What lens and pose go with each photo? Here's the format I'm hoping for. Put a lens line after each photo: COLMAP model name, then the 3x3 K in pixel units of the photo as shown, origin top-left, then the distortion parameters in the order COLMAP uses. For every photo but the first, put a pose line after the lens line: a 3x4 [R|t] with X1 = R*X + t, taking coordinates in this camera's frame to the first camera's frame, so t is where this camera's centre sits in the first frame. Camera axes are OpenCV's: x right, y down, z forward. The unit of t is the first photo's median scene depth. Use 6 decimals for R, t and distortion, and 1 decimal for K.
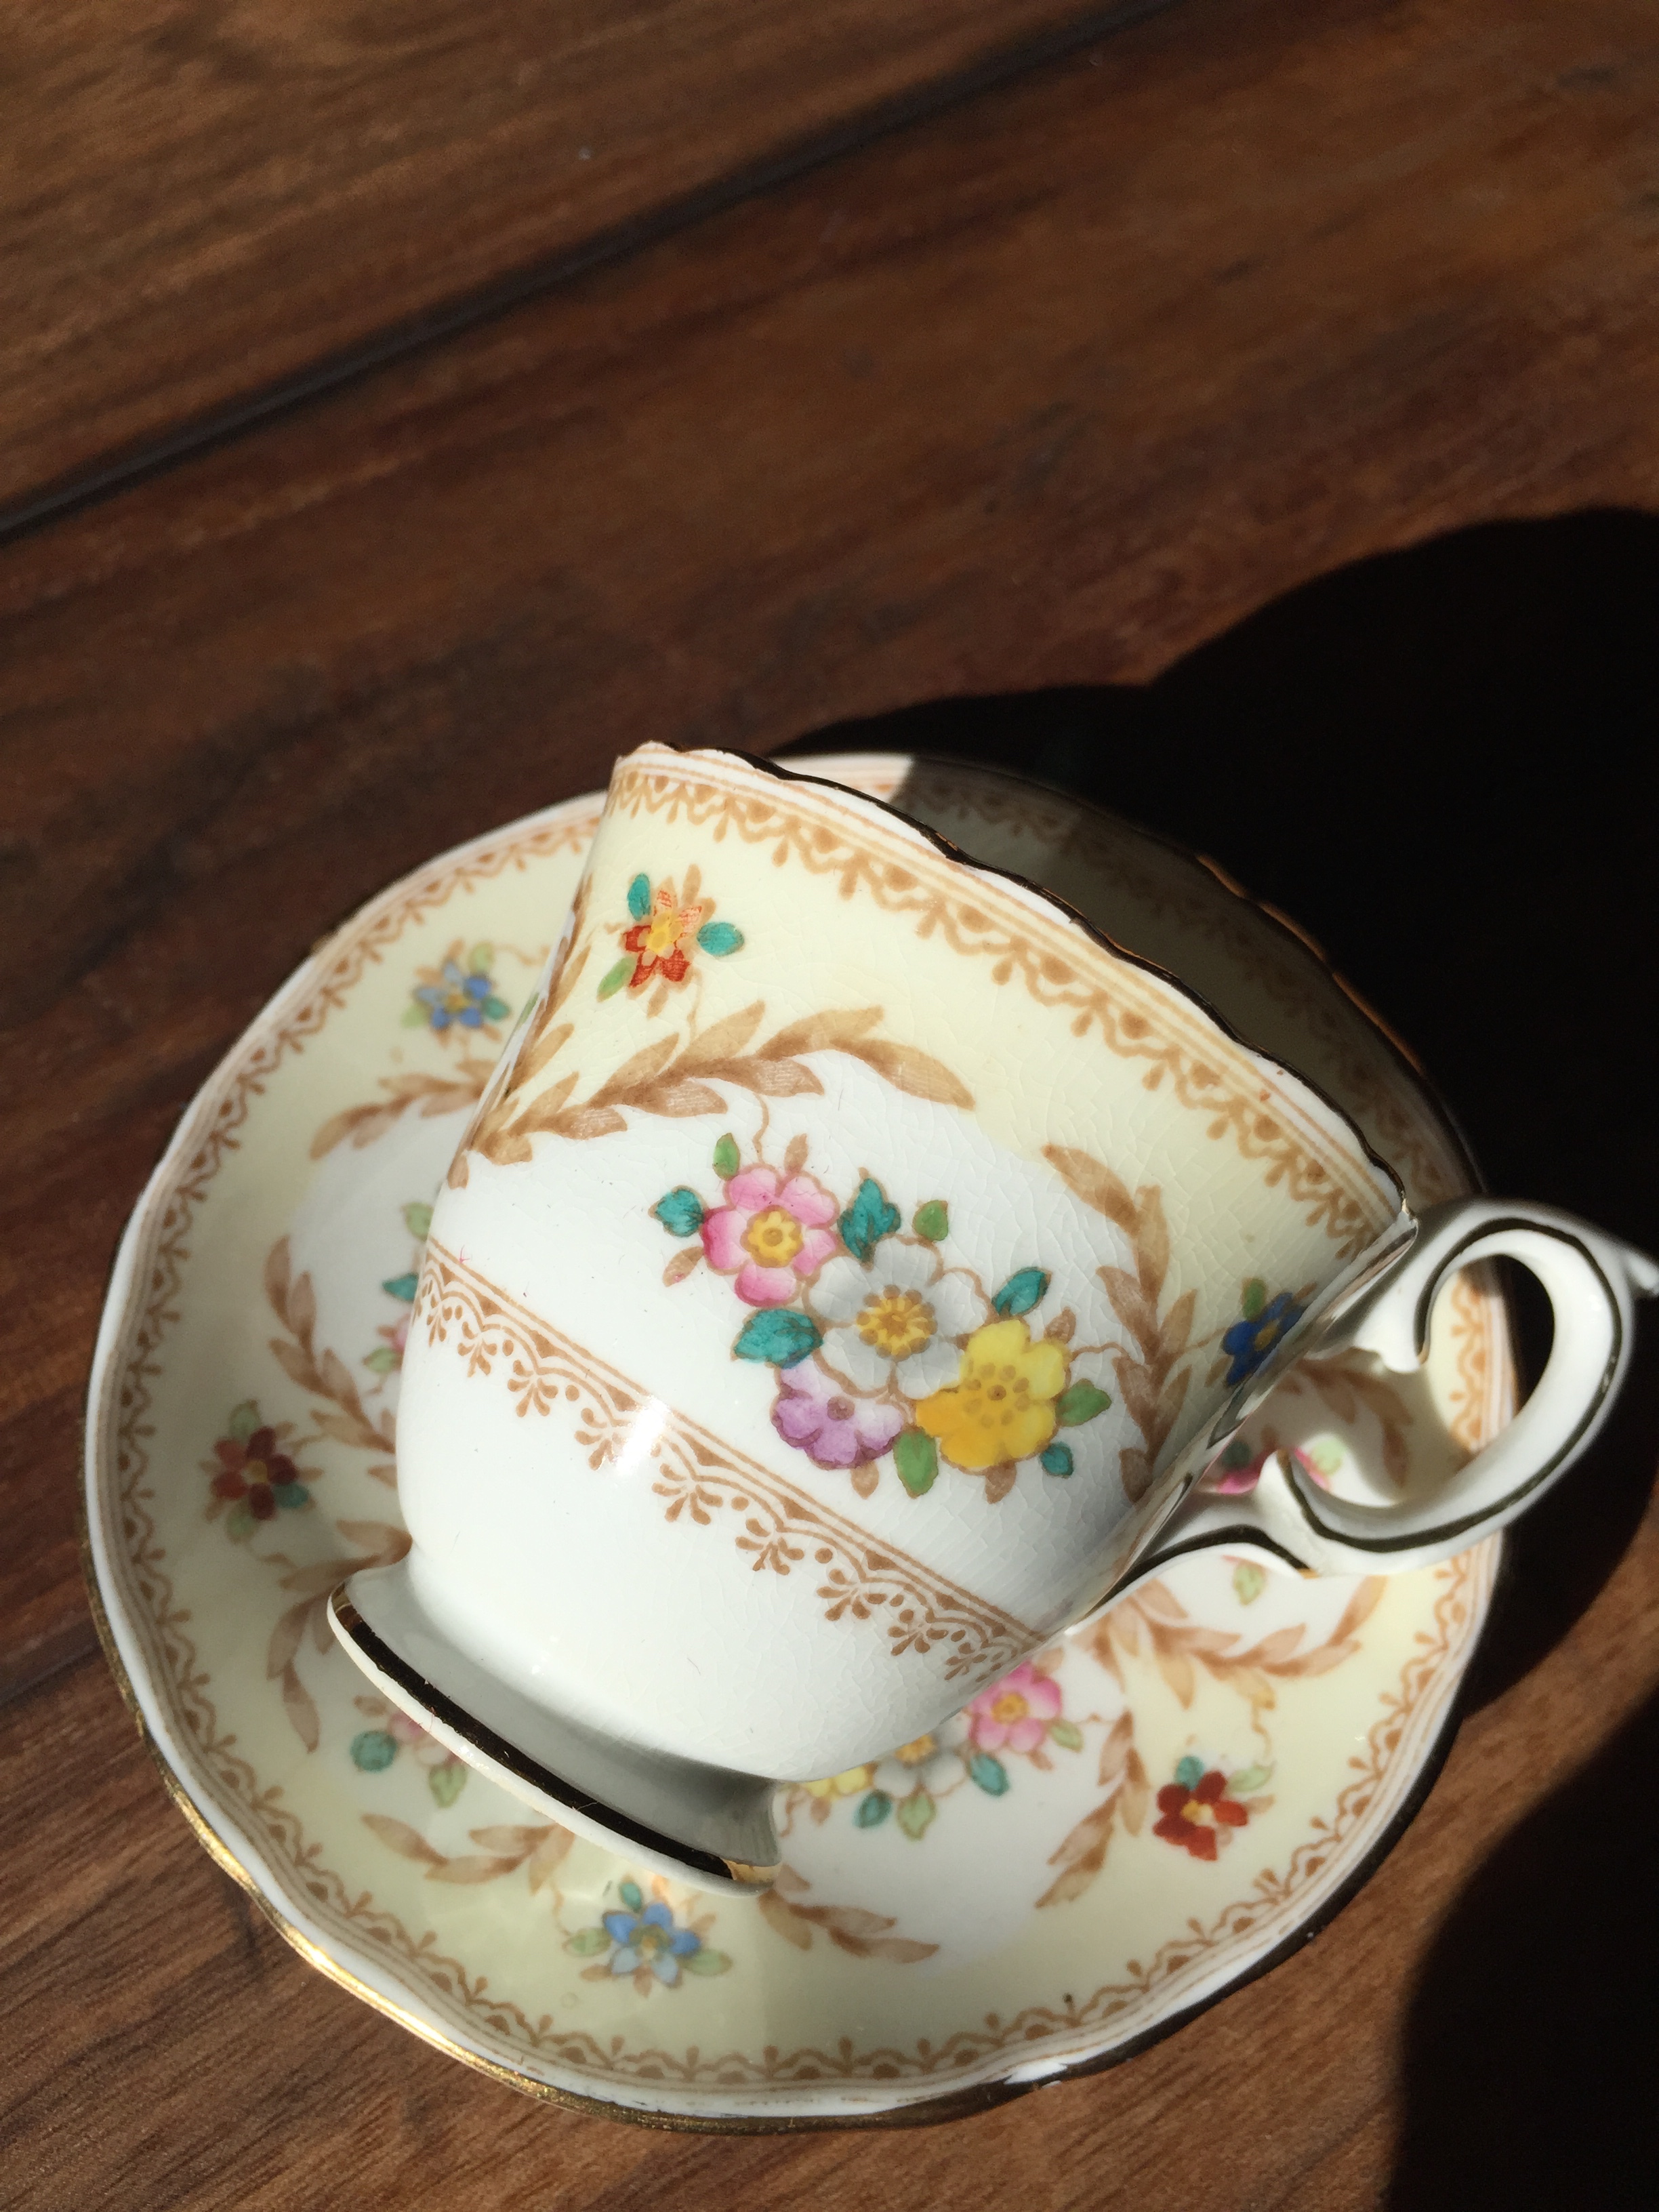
lens RADIAL K [[1917.8, 0, 830.9], [0, 1917.8, 1114.1], [0, 0, 1]] dist [0.066736, -0.110375]
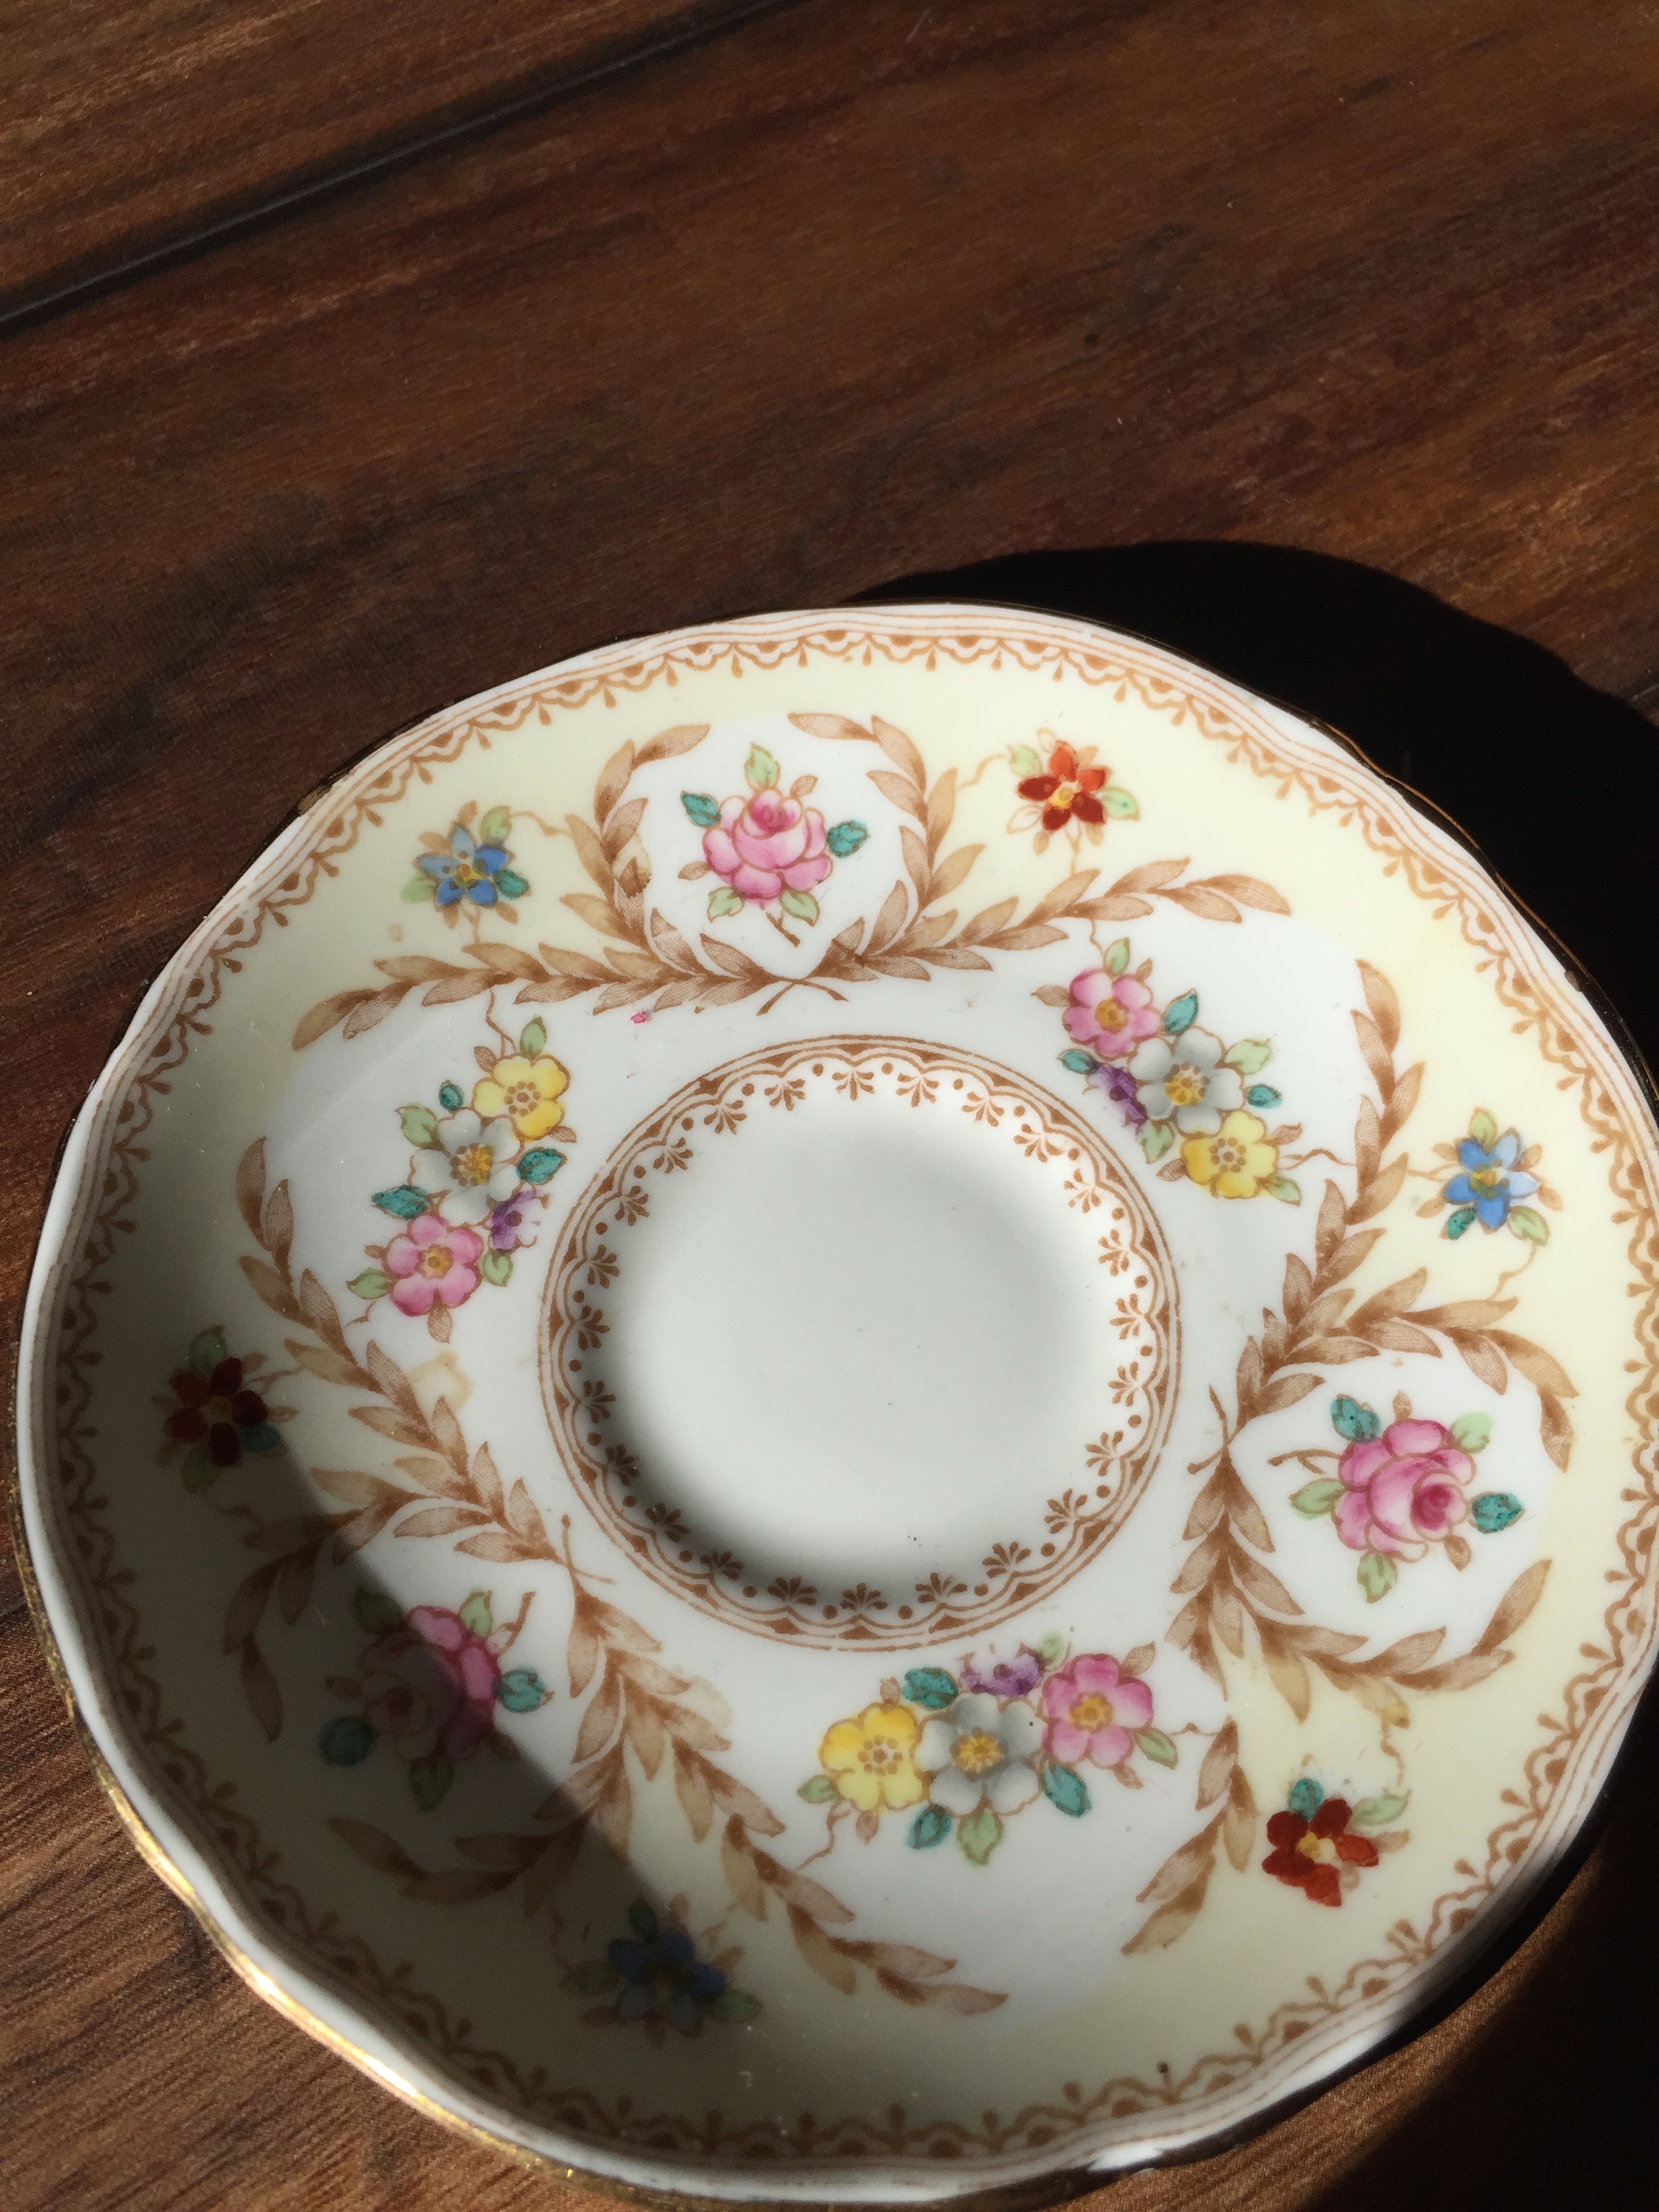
lens RADIAL K [[1917.8, 0, 849.0], [0, 1917.8, 1106.3], [0, 0, 1]] dist [0.066736, -0.110375]
pose [[0.999525, 0.030708, -0.002450, -0.018765], [-0.030622, 0.999088, 0.029745, 0.015373], [0.003361, -0.029656, 0.999555, 0.134886]]
